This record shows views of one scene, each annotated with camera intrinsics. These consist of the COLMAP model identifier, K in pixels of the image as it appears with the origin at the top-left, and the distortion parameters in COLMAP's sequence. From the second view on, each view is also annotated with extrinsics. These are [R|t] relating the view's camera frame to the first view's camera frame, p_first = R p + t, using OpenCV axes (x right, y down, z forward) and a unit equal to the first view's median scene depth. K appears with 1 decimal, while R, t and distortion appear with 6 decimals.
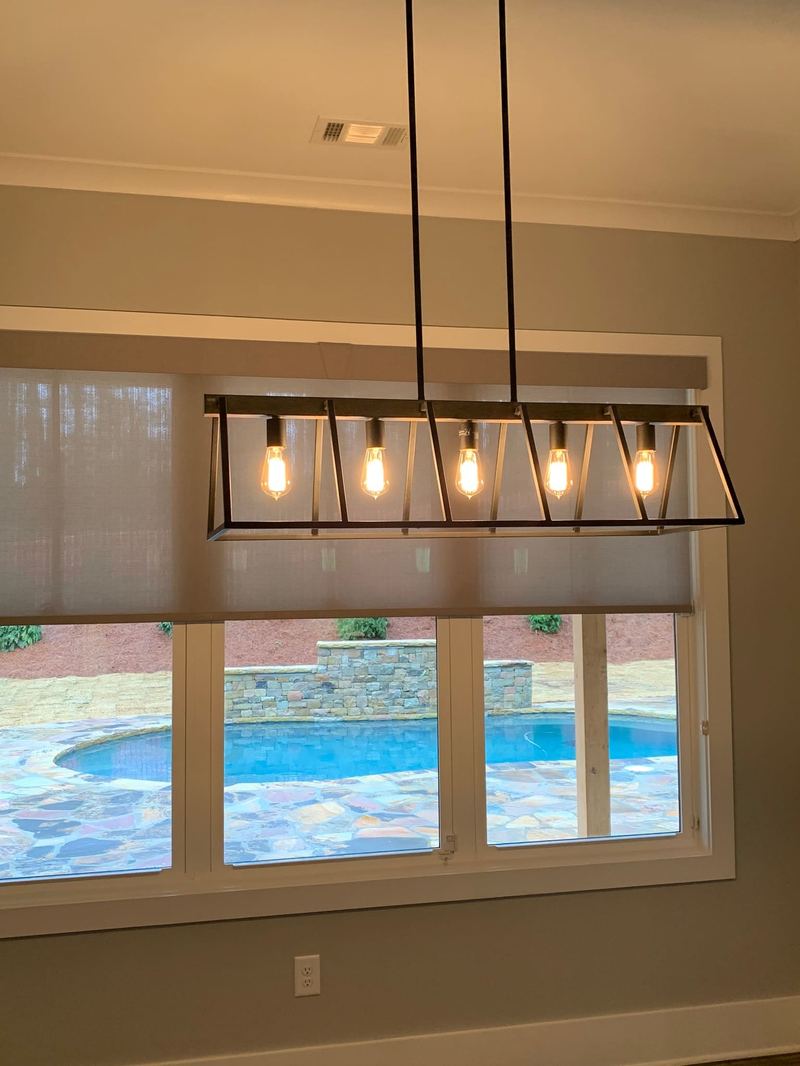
lens RADIAL K [[1049.6, 0, 400.8], [0, 1049.6, 529.6], [0, 0, 1]] dist [0.079552, 0.000000]
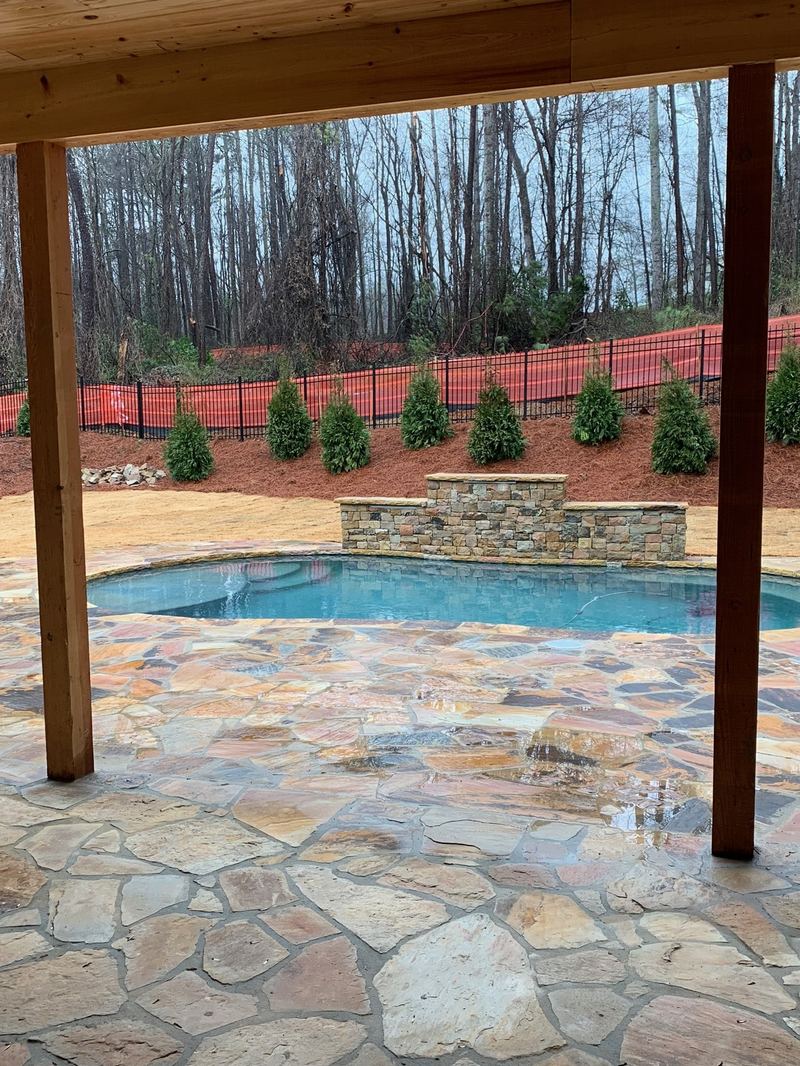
lens RADIAL K [[1049.6, 0, 400.0], [0, 1049.6, 536.6], [0, 0, 1]] dist [0.079552, 0.000000]
pose [[0.857418, 0.059779, -0.511137, 0.370280], [0.026521, 0.986778, 0.159894, 0.014456], [0.513937, -0.150652, 0.844496, 0.209223]]
